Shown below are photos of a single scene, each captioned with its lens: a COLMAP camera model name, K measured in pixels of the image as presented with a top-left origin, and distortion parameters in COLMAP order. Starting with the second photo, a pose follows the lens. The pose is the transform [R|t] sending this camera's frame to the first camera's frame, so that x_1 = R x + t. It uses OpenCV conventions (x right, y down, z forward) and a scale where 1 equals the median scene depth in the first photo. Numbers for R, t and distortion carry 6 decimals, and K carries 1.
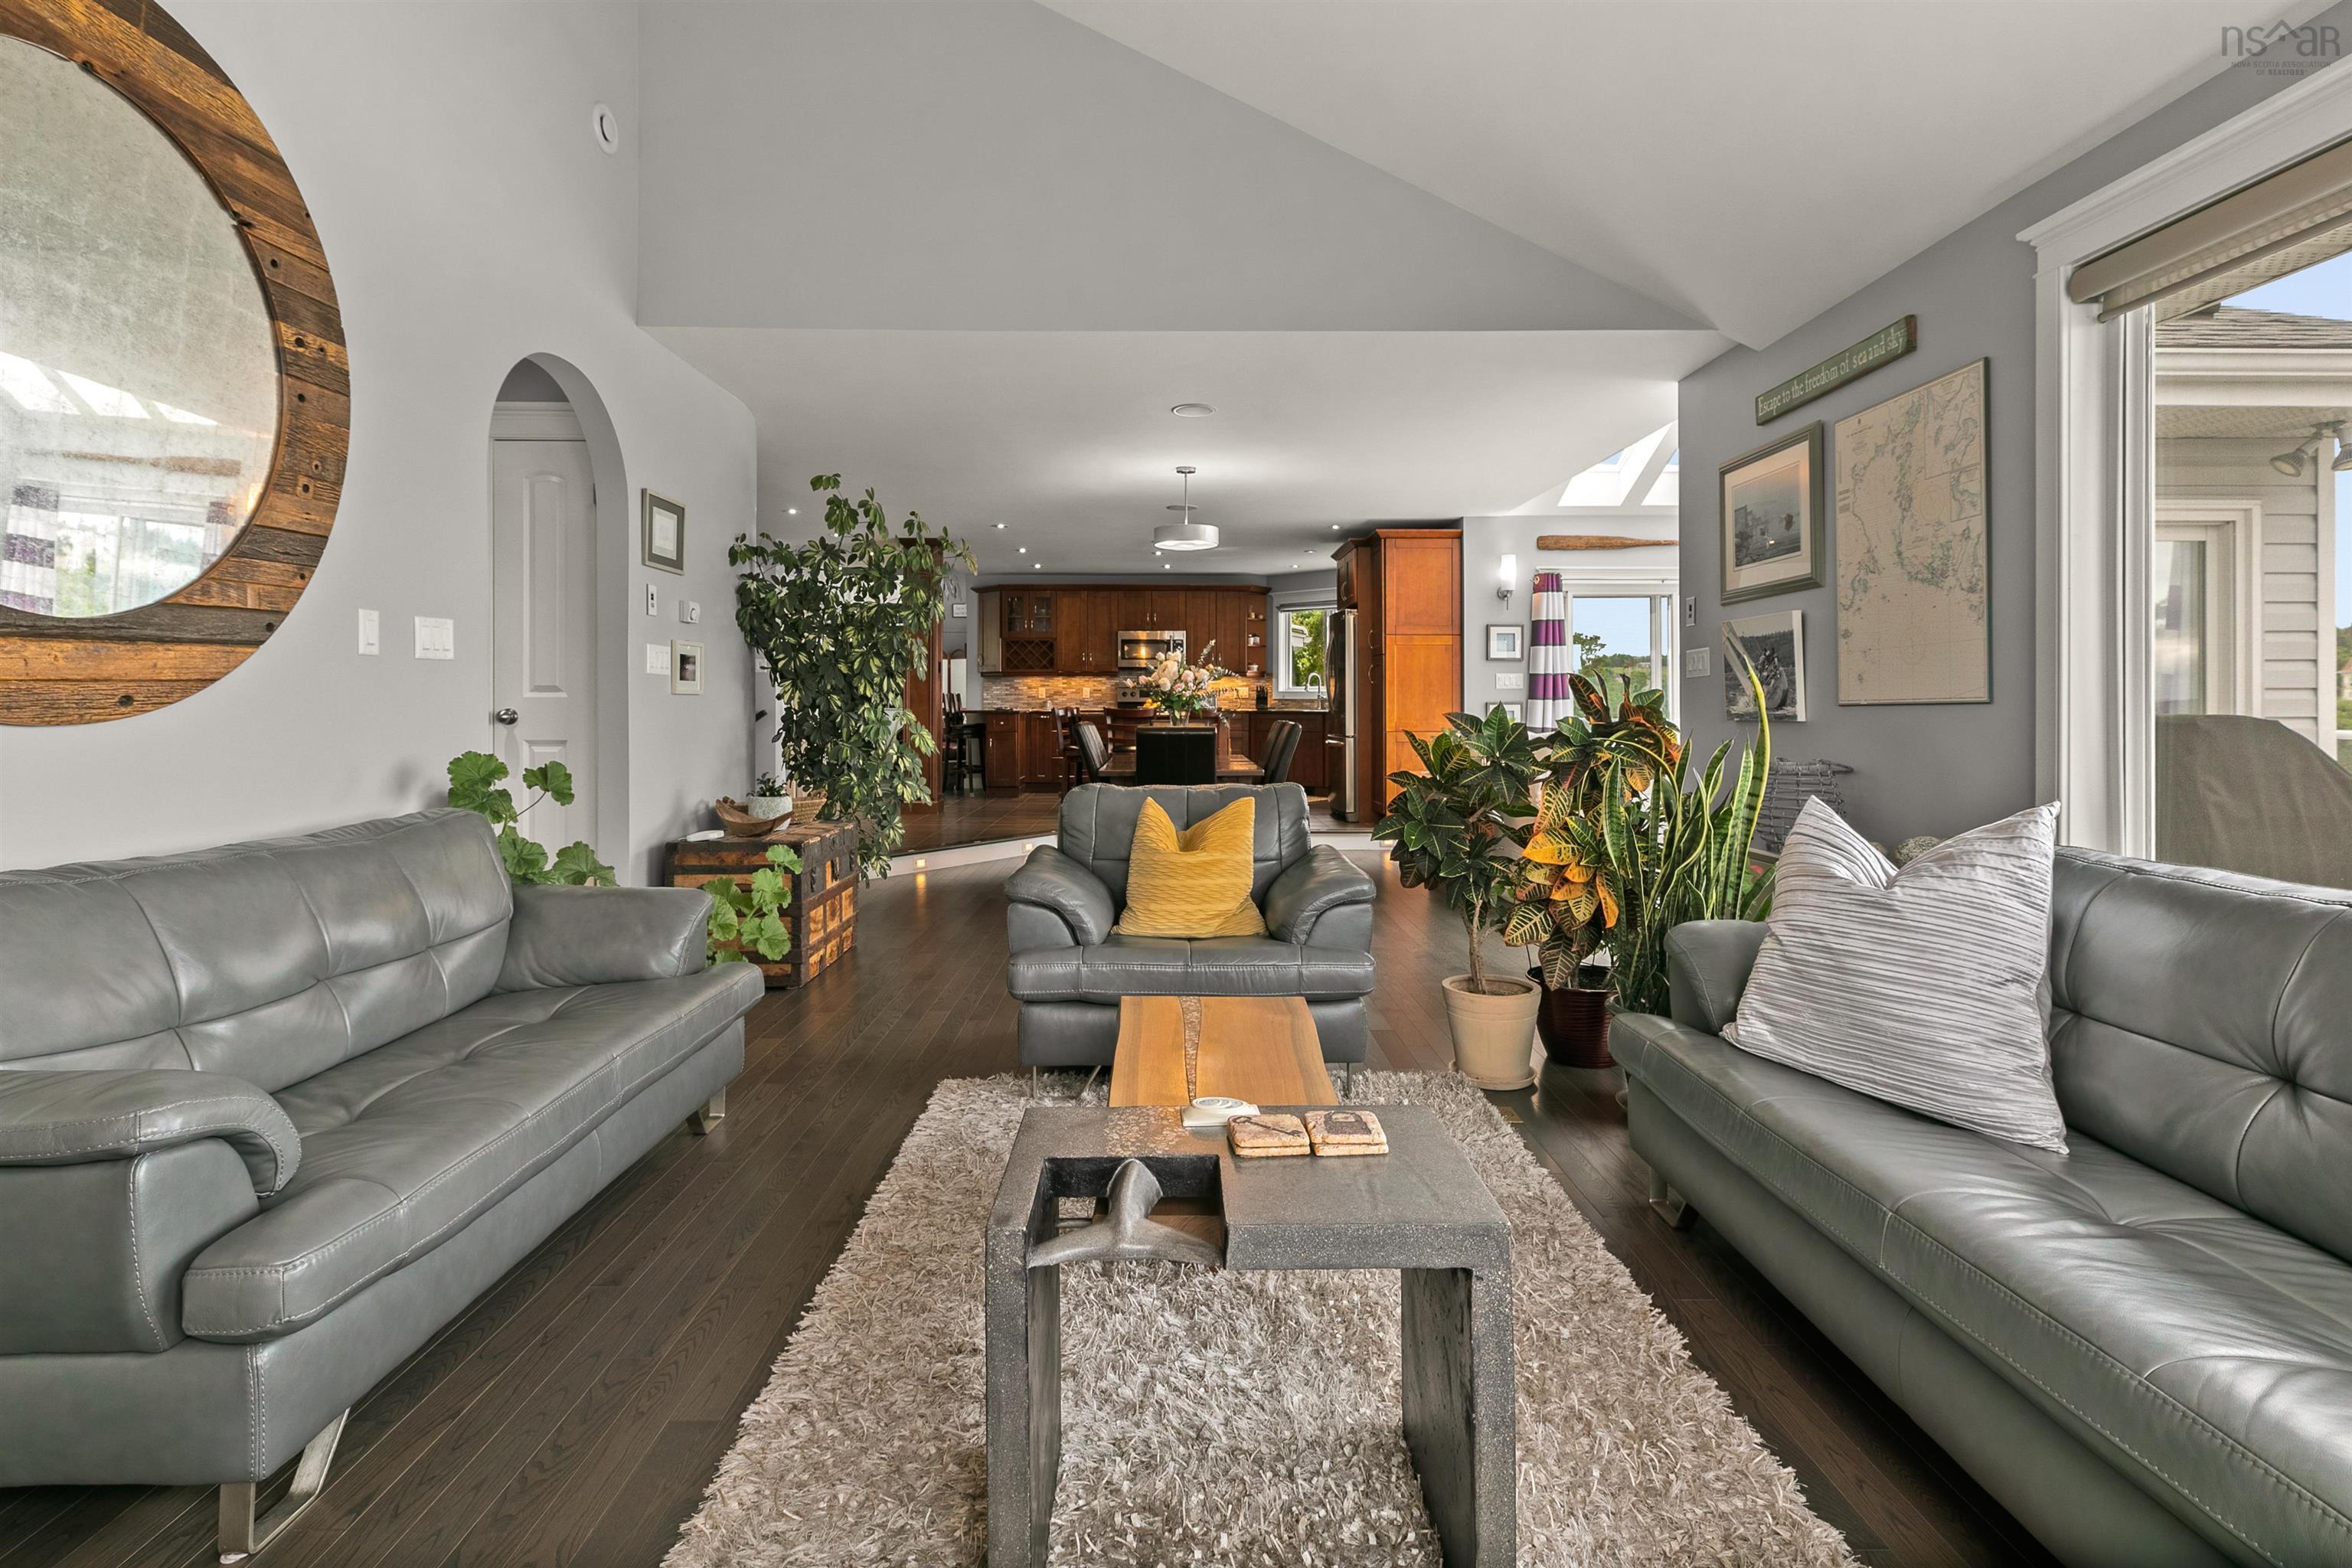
lens RADIAL K [[1144.2, 0, 1166.2], [0, 1144.2, 713.0], [0, 0, 1]] dist [-0.001253, -0.001174]
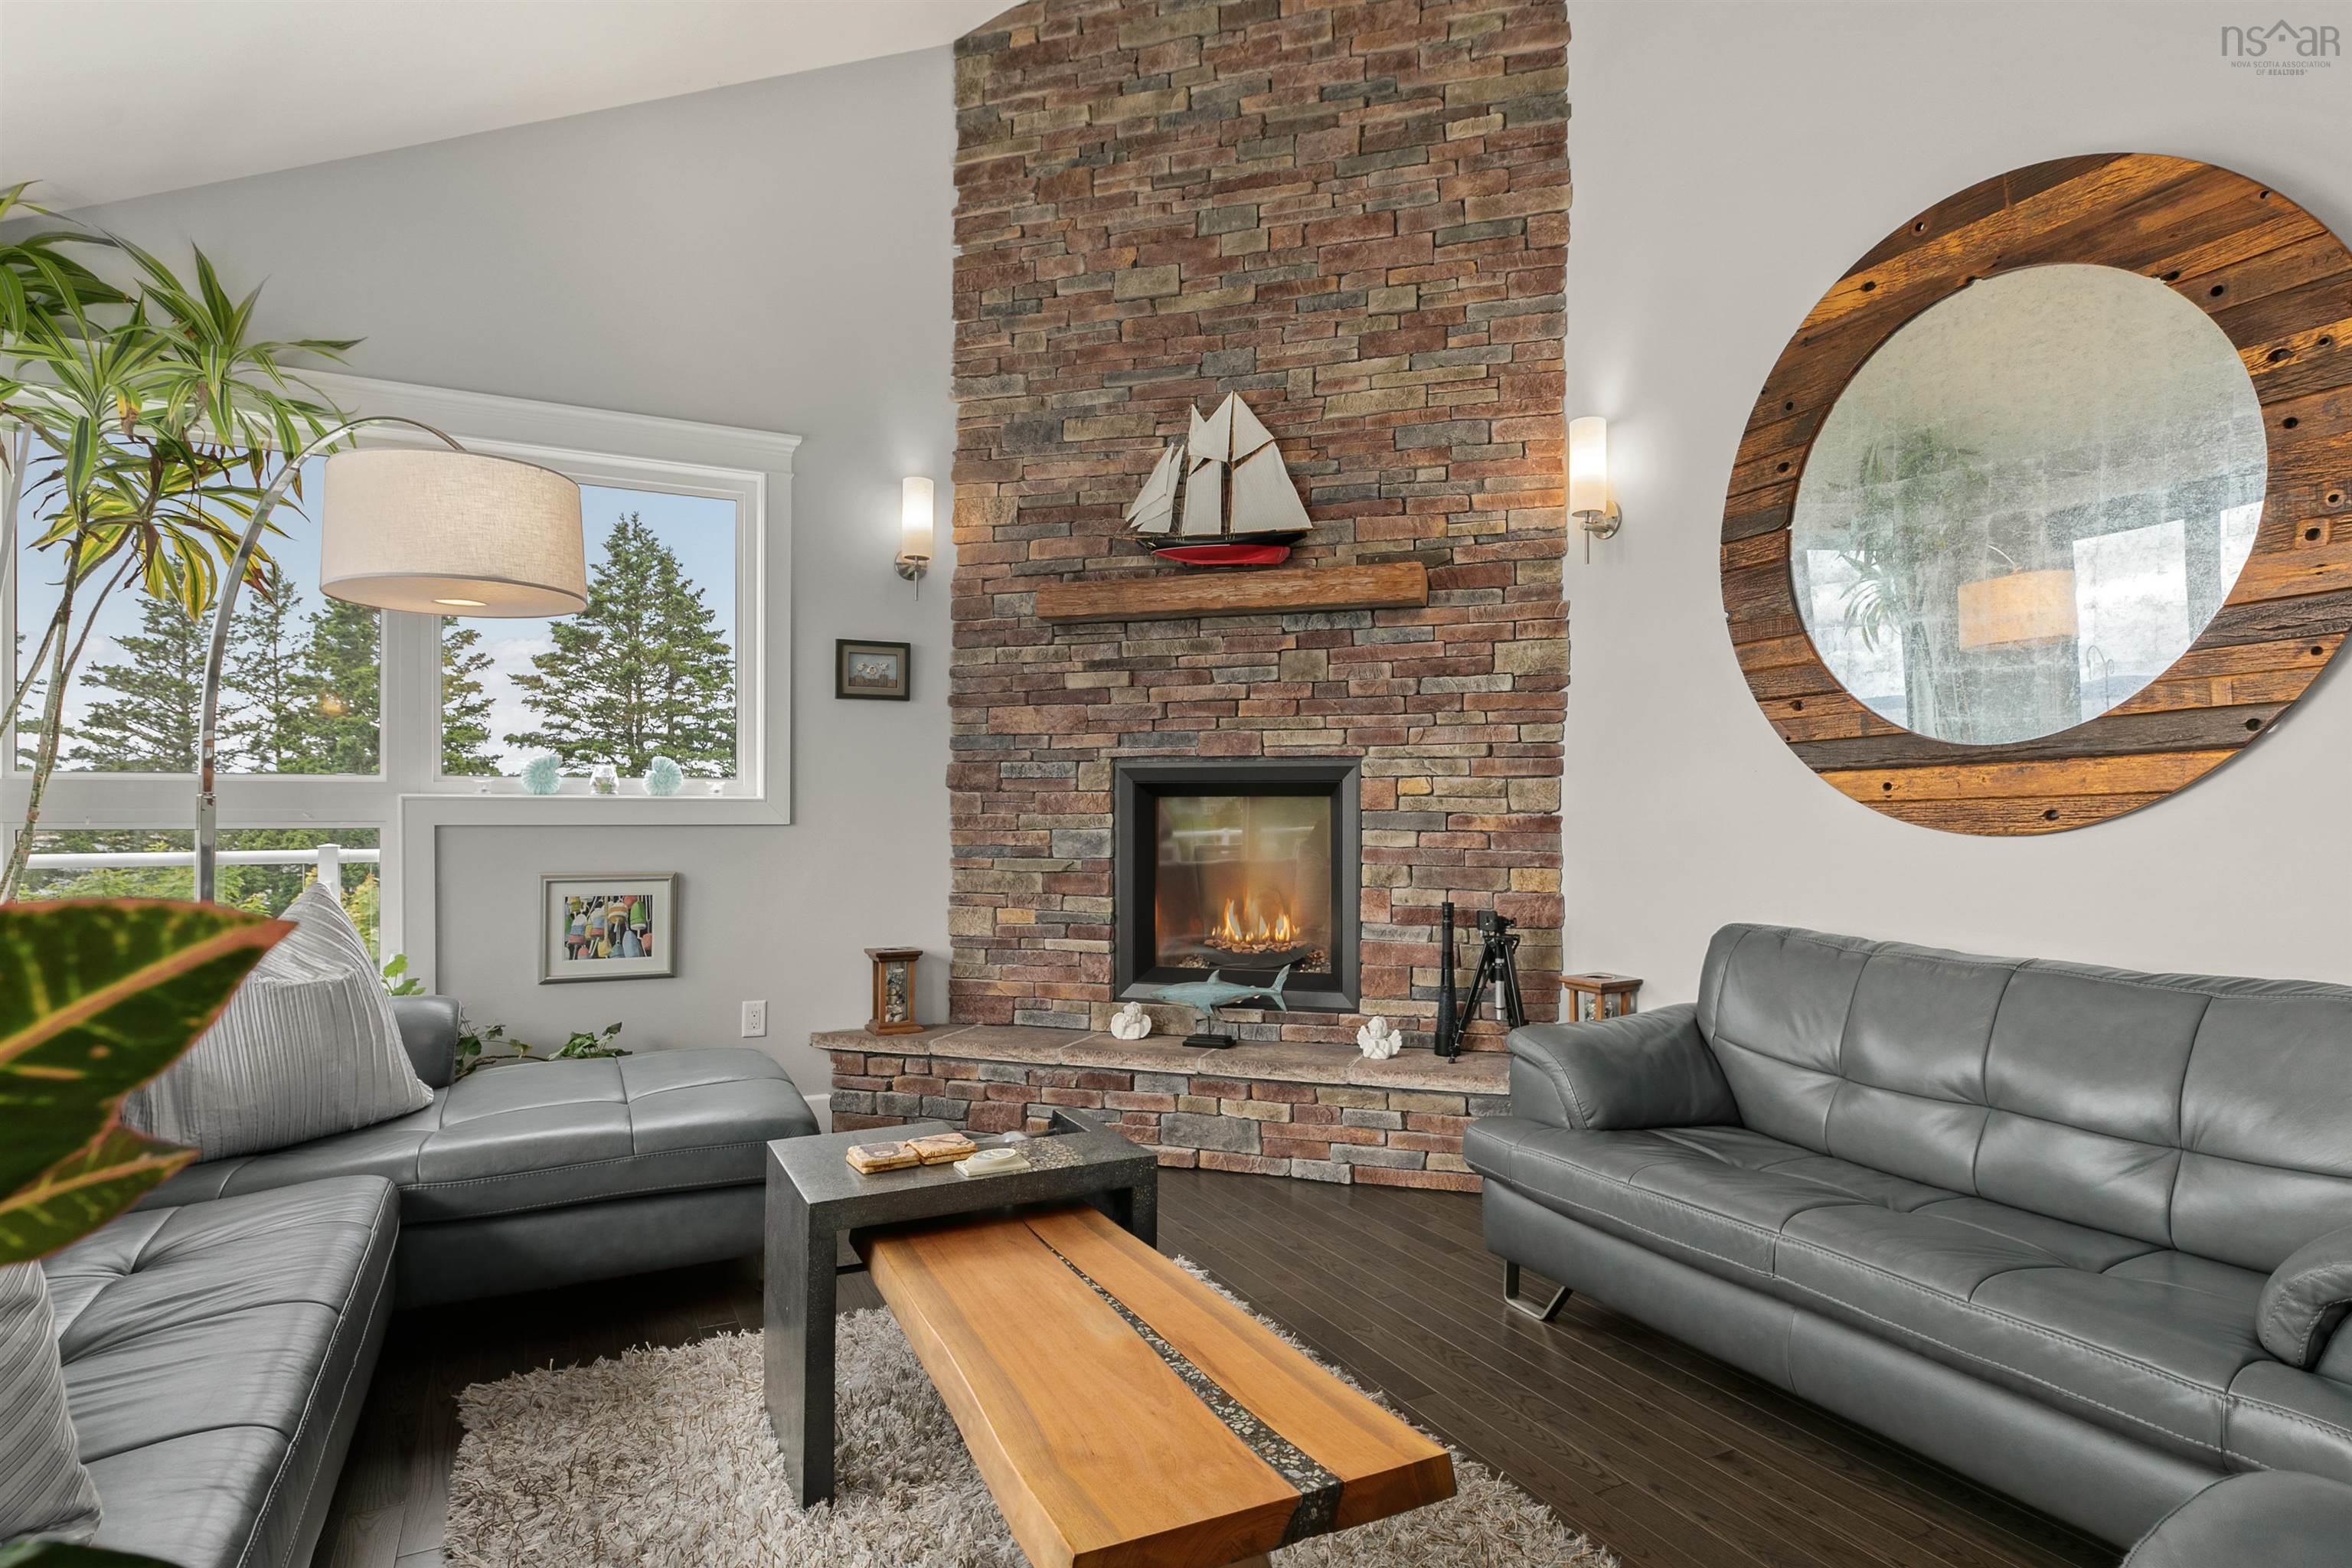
lens RADIAL K [[1176.1, 0, 1166.2], [0, 1176.1, 788.0], [0, 0, 1]] dist [-0.000549, -0.000377]
pose [[-0.889167, -0.007471, -0.457521, 0.309966], [-0.001912, 0.999919, -0.012612, -0.019584], [0.457578, -0.010339, -0.889109, 1.506139]]
